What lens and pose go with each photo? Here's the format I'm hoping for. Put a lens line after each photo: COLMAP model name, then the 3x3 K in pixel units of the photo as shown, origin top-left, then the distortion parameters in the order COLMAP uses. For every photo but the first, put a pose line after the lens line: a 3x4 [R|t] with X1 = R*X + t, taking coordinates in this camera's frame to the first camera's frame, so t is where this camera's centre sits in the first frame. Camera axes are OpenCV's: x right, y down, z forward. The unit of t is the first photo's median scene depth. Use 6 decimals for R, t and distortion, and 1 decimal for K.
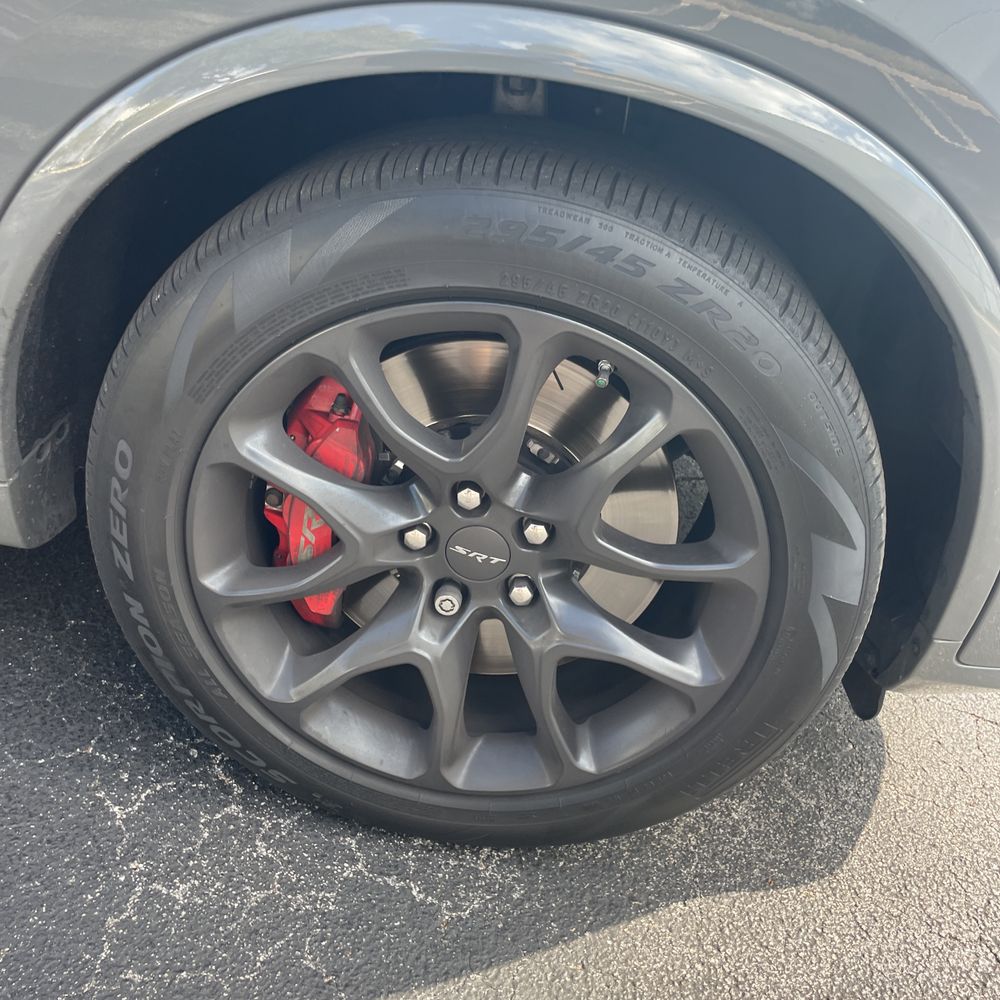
lens RADIAL K [[1003.3, 0, 496.7], [0, 1003.3, 499.0], [0, 0, 1]] dist [0.024879, 0.000000]
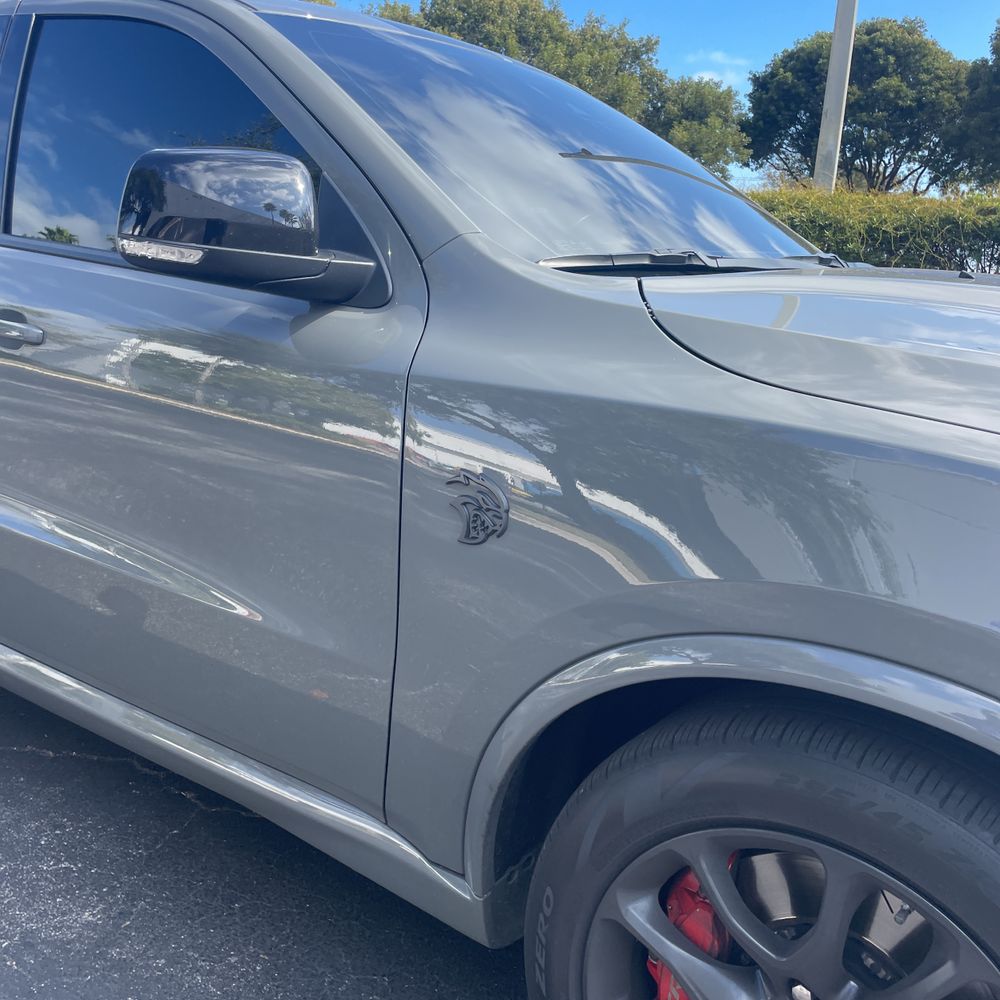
lens RADIAL K [[1003.3, 0, 500.0], [0, 1003.3, 503.2], [0, 0, 1]] dist [0.024879, 0.000000]
pose [[0.851316, -0.004594, -0.524634, 0.318334], [-0.184671, 0.933345, -0.307837, -0.116409], [0.491079, 0.358951, 0.793723, -0.351008]]
